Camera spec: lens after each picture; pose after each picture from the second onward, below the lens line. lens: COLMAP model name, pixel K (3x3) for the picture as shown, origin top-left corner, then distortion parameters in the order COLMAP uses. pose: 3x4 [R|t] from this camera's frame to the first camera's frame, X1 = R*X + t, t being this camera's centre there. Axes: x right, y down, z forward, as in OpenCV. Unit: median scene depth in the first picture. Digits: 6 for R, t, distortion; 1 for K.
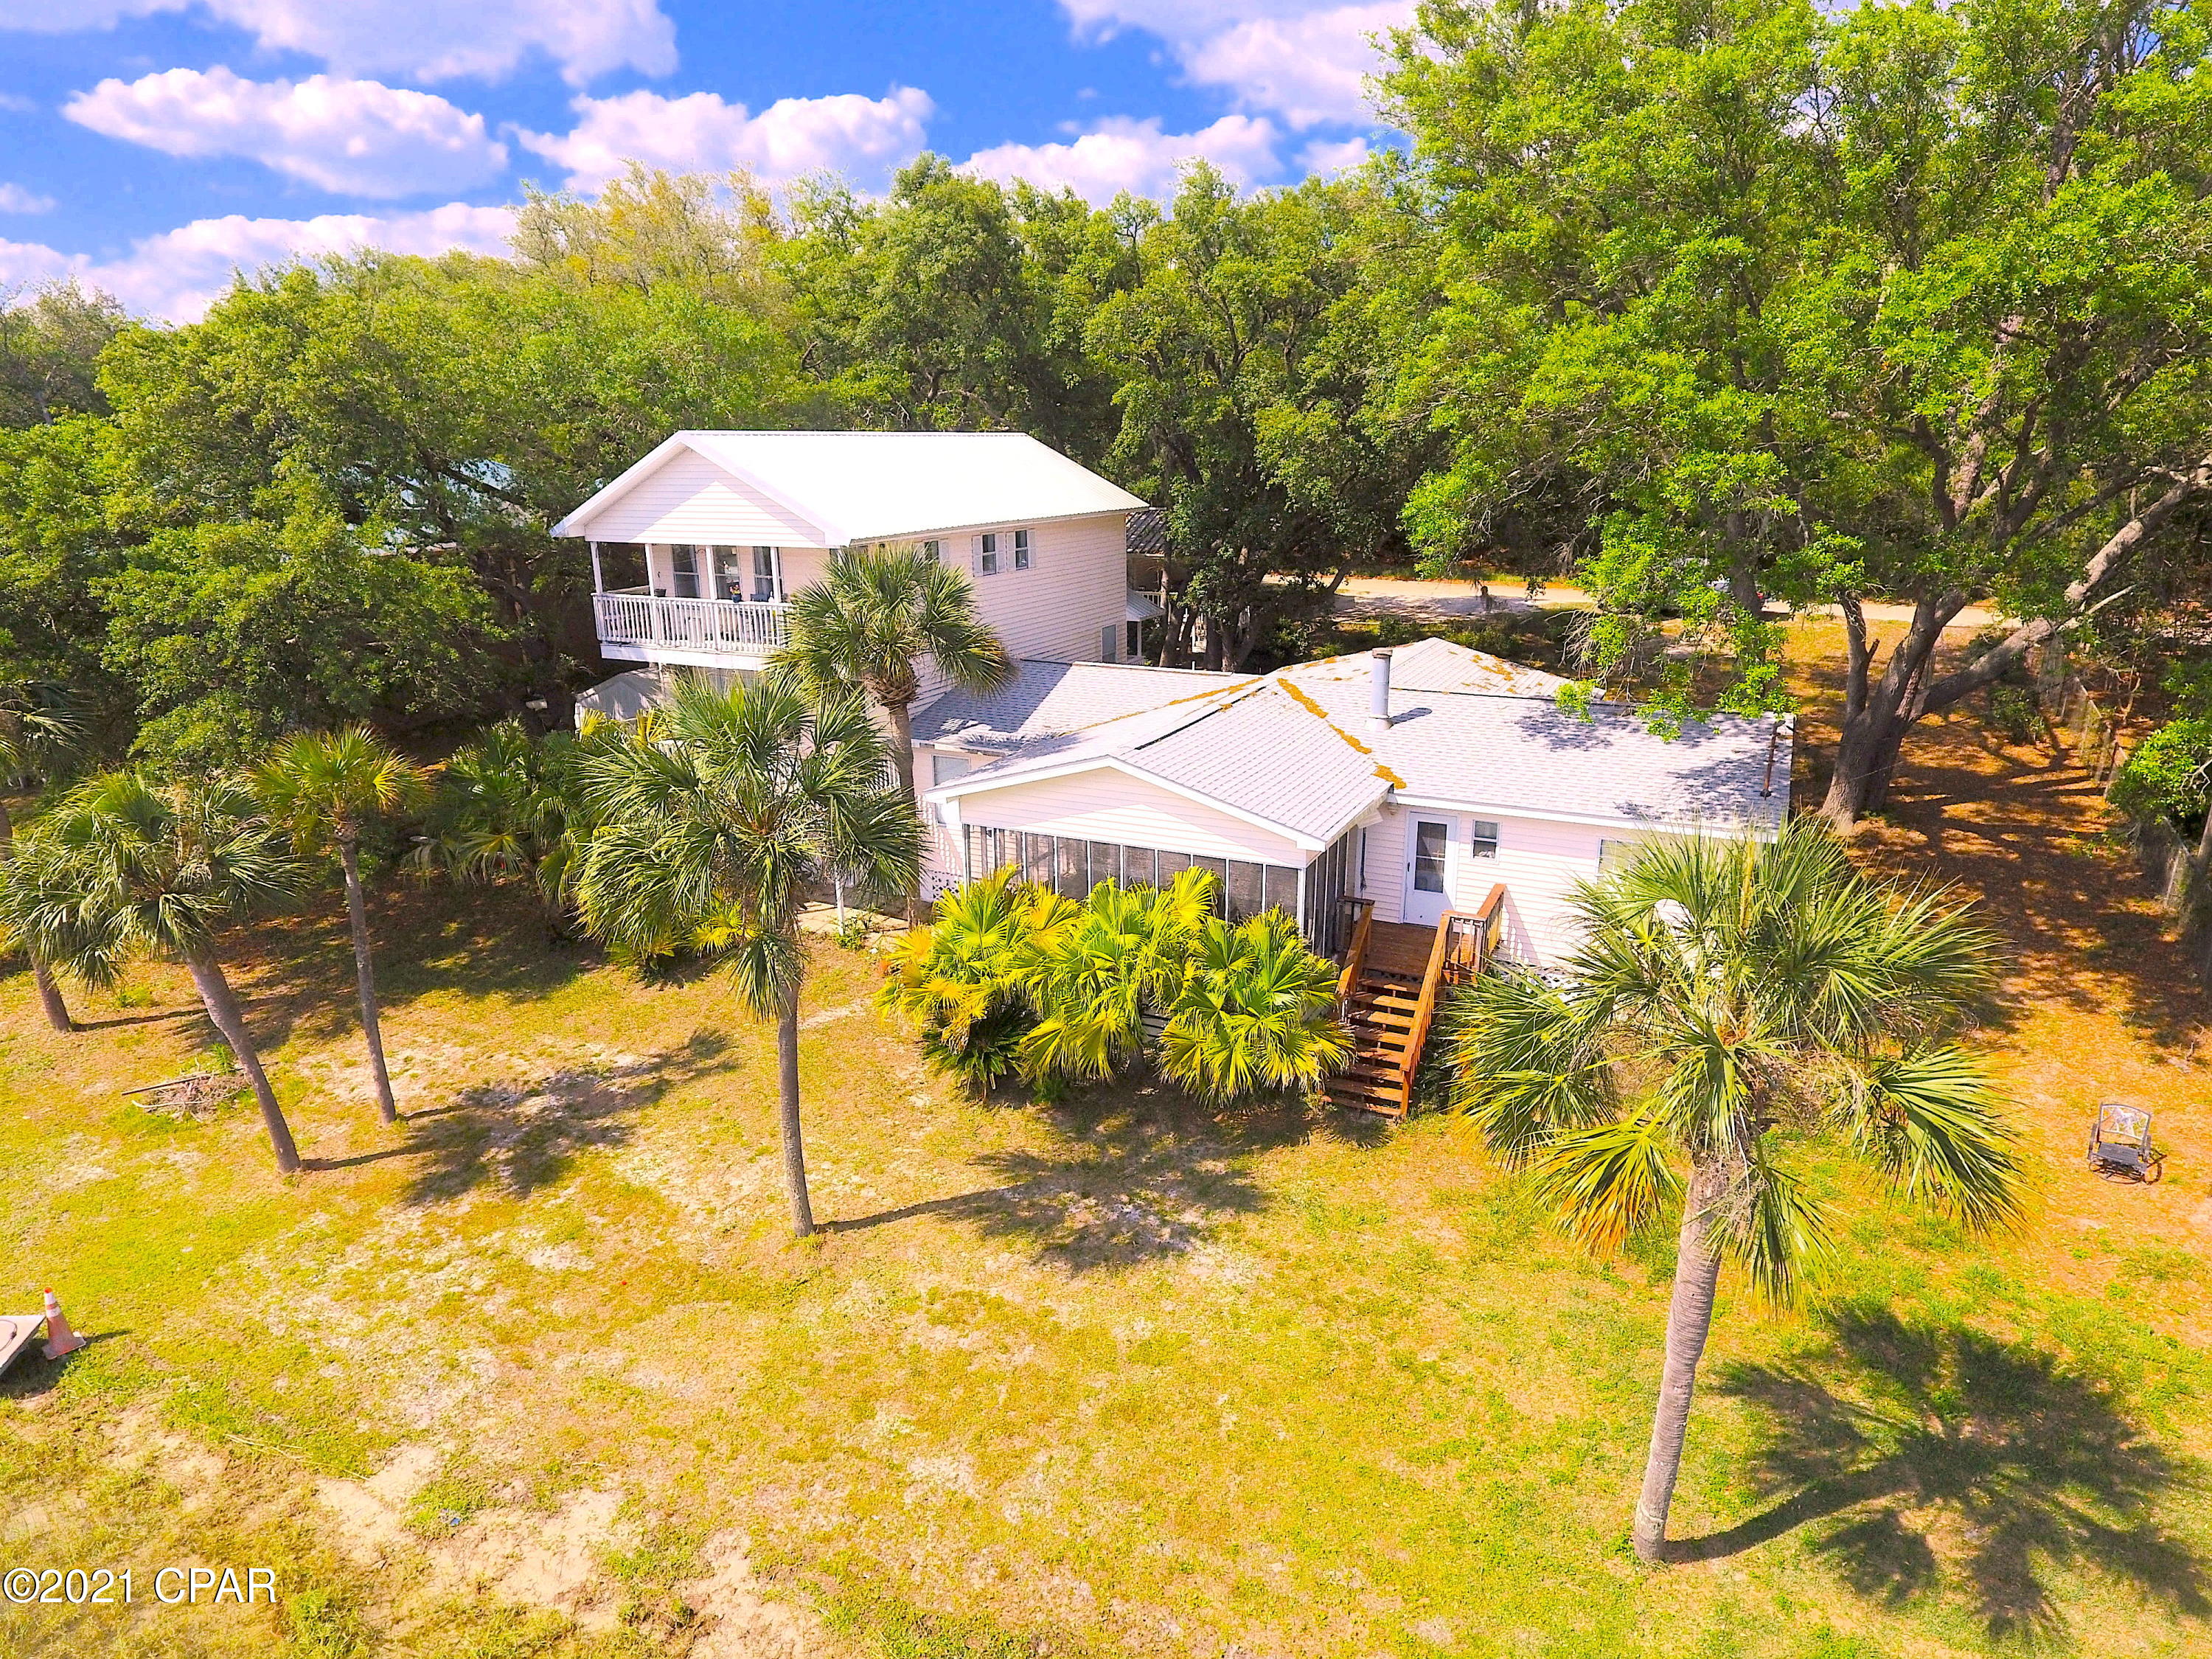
lens RADIAL K [[1293.2, 0, 1106.0], [0, 1293.2, 829.5], [0, 0, 1]] dist [-0.008841, 0.003159]
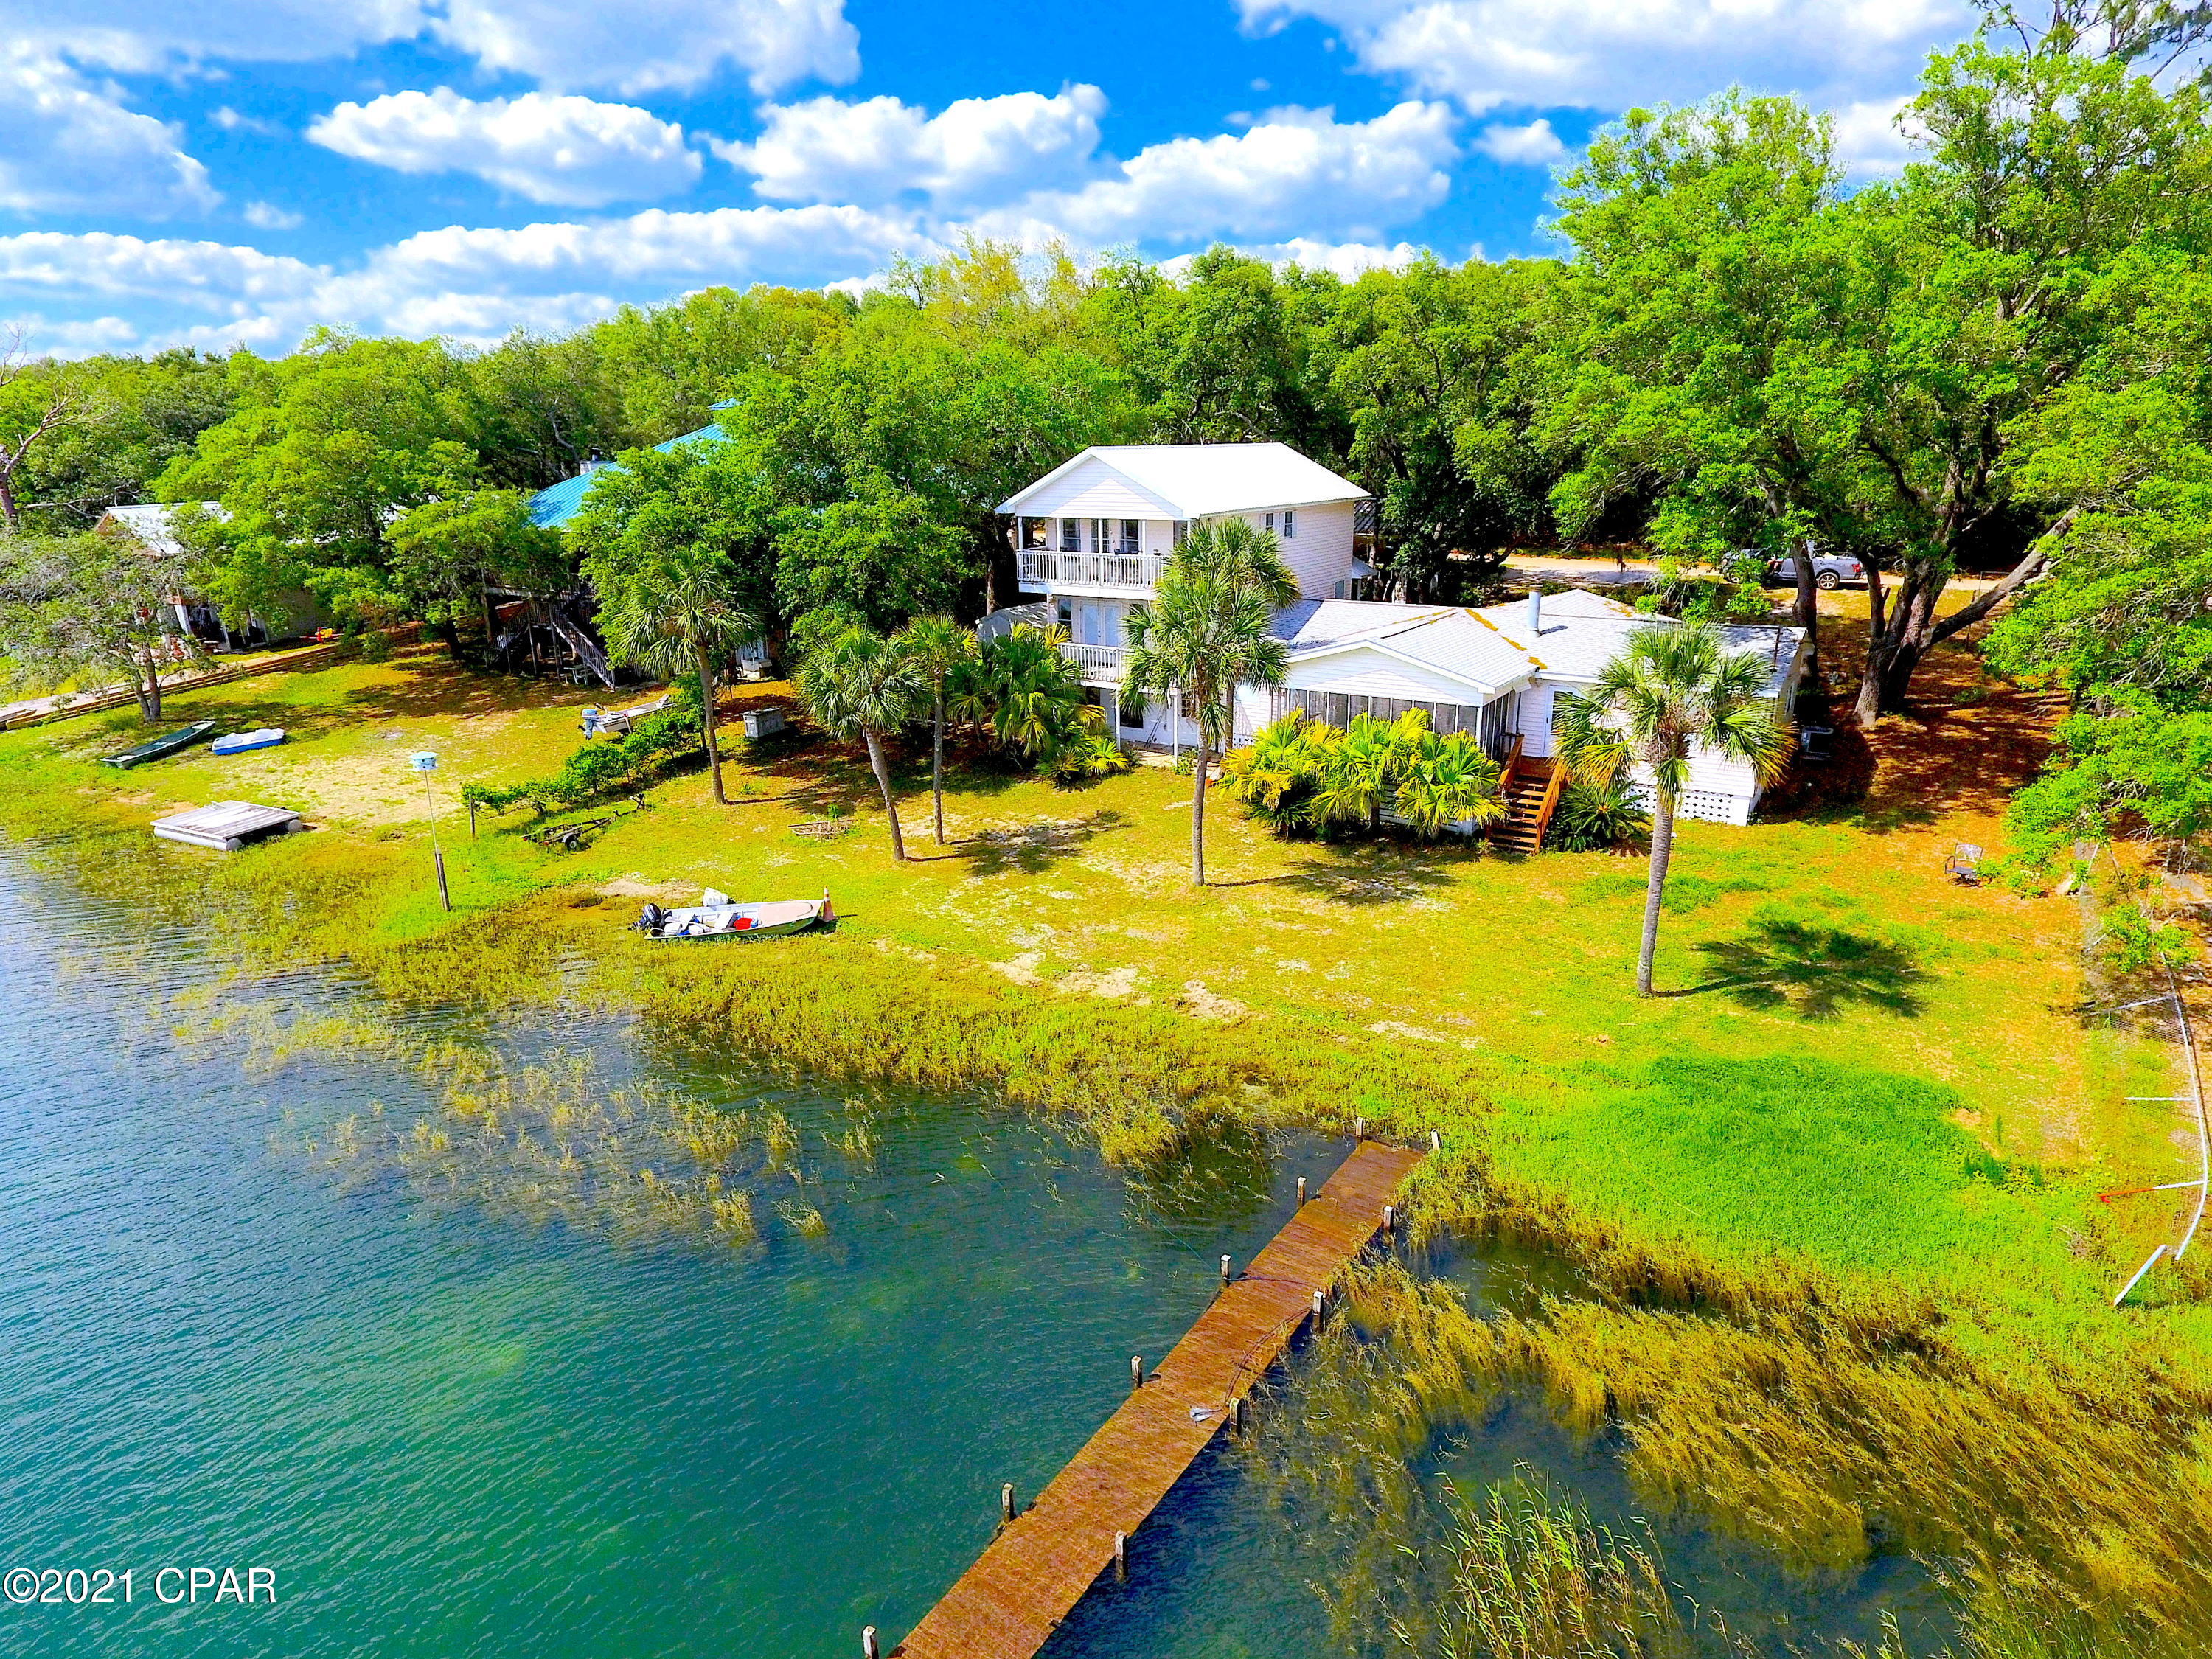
lens RADIAL K [[1293.2, 0, 1106.0], [0, 1293.2, 829.5], [0, 0, 1]] dist [-0.008841, 0.003159]
pose [[0.992210, 0.032268, -0.120328, -0.117296], [-0.031749, 0.999476, 0.006225, 0.181379], [0.120466, -0.002356, 0.992715, -0.688325]]
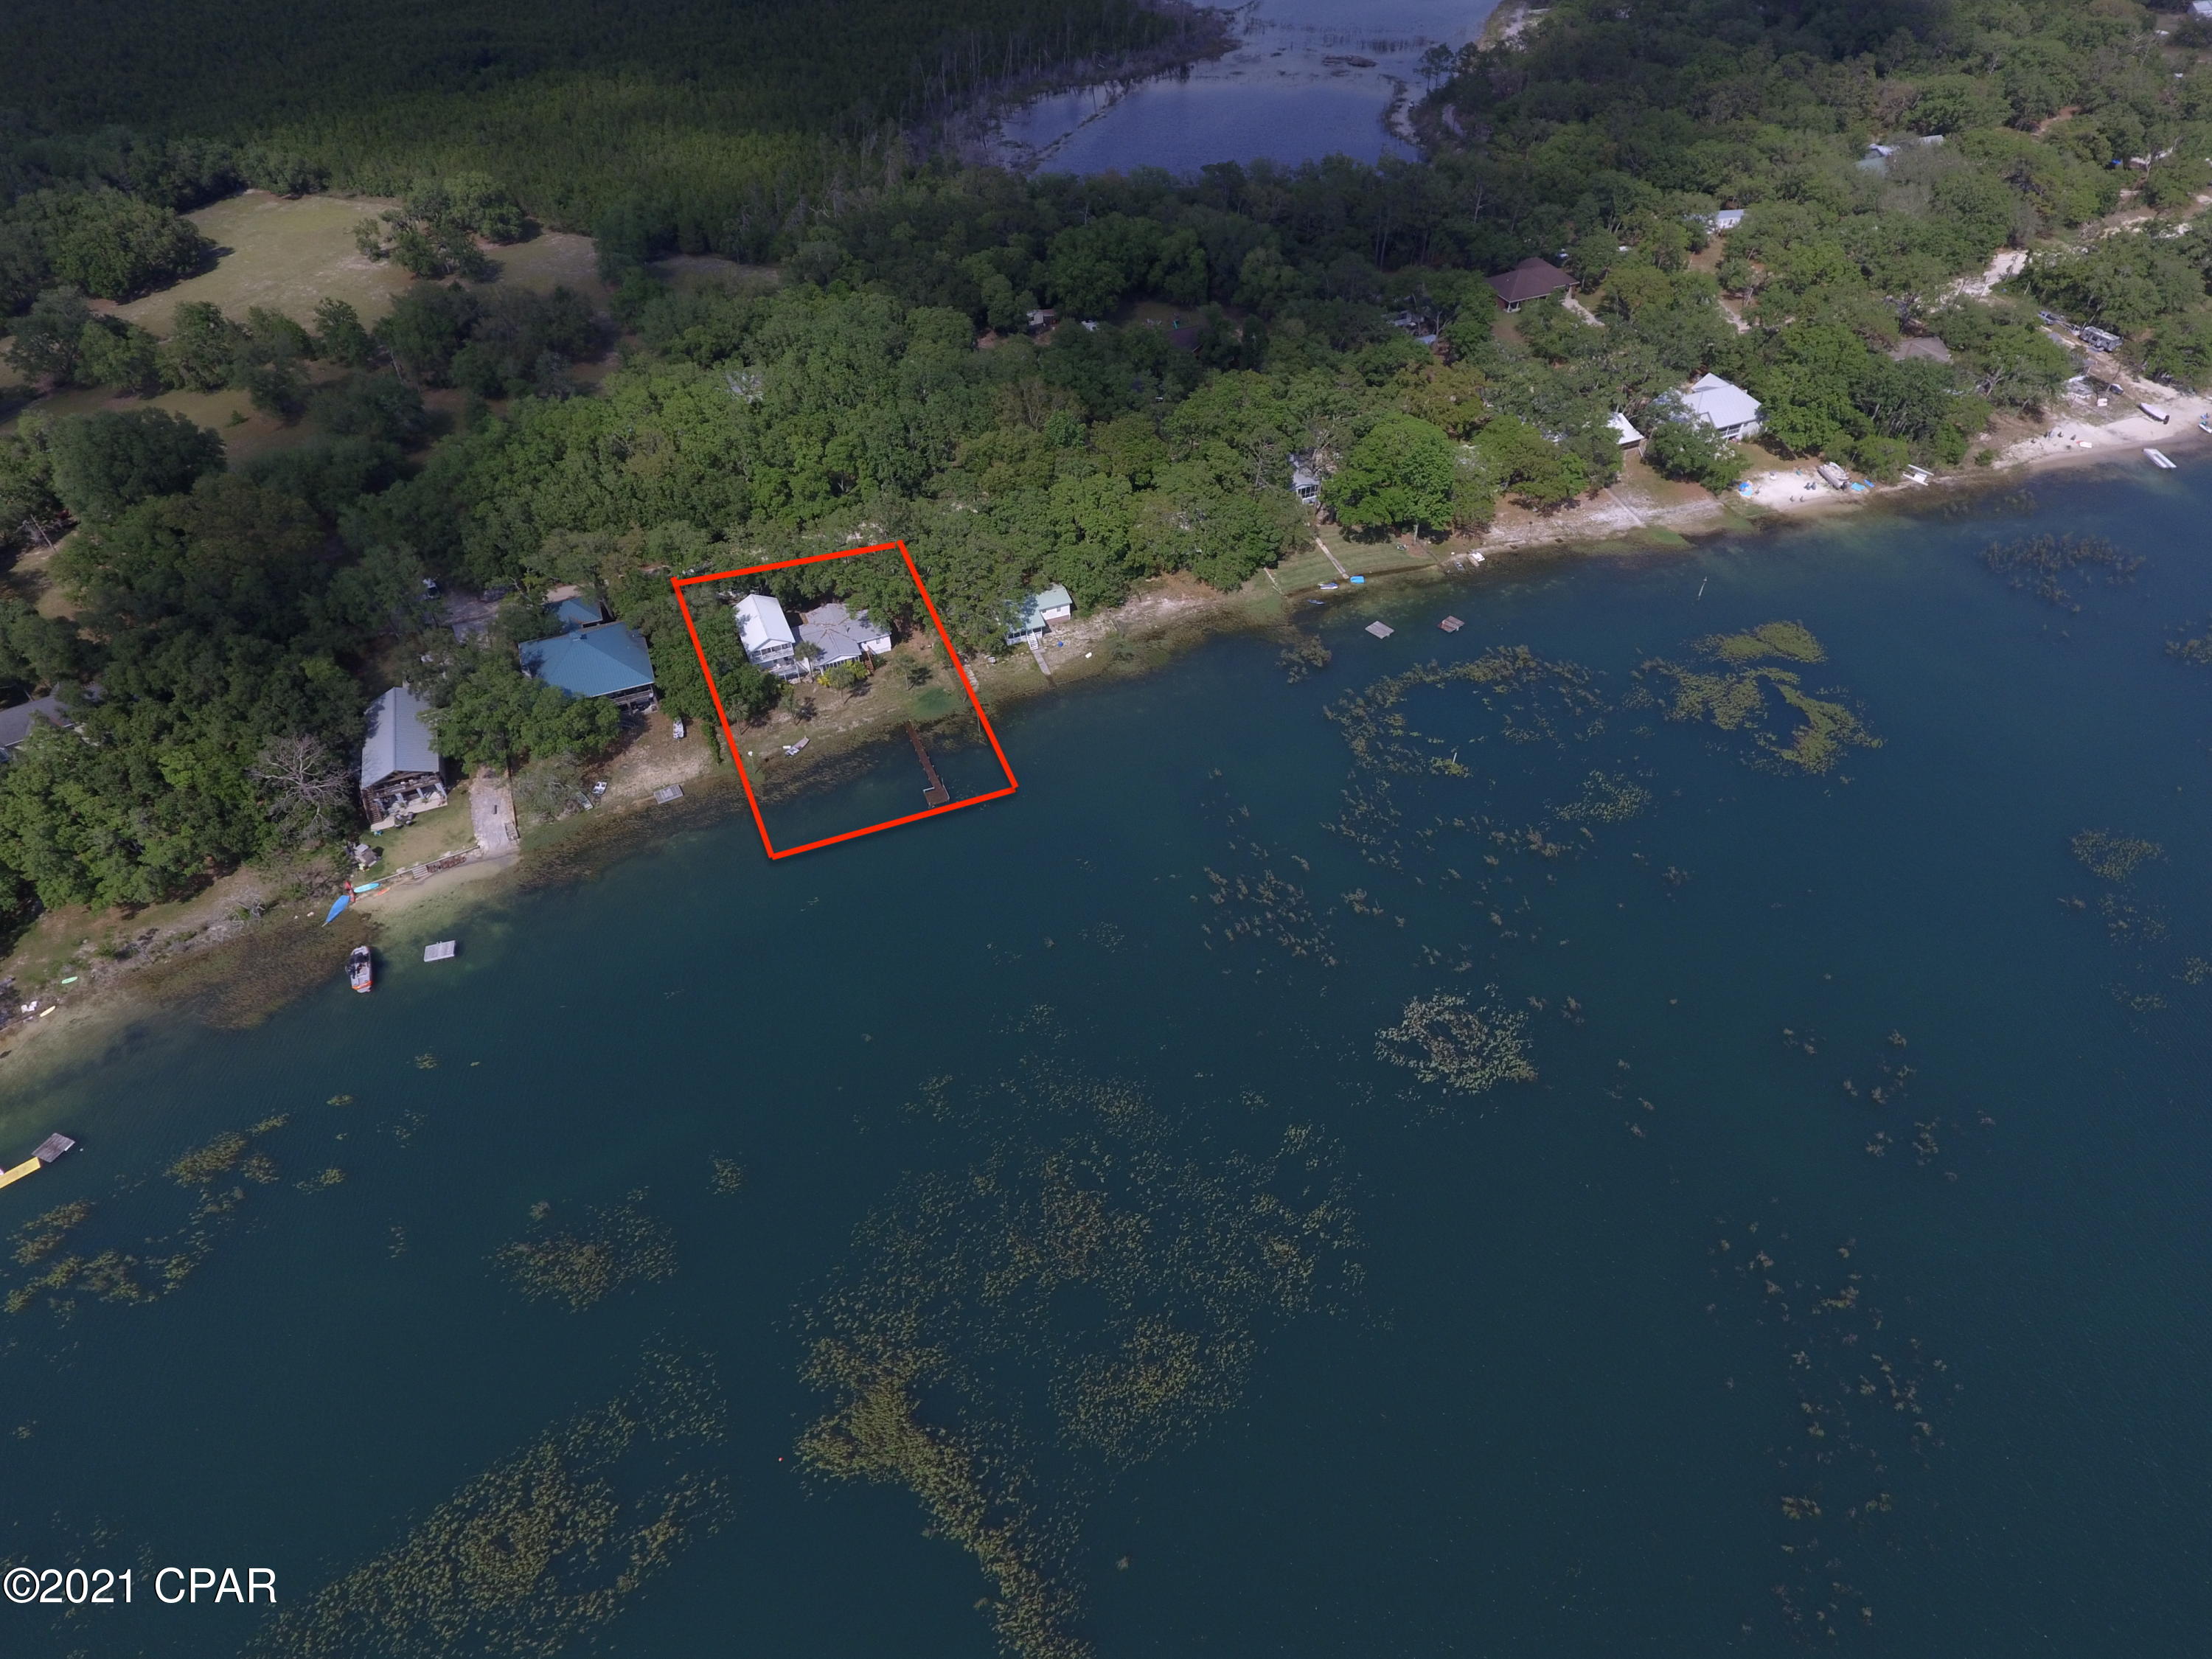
lens RADIAL K [[1293.2, 0, 1106.0], [0, 1293.2, 829.5], [0, 0, 1]] dist [-0.008841, 0.003159]
pose [[0.655336, -0.529388, 0.538780, -4.603190], [0.228686, 0.818877, 0.526444, -3.620274], [-0.719887, -0.221786, 0.657703, -7.168826]]
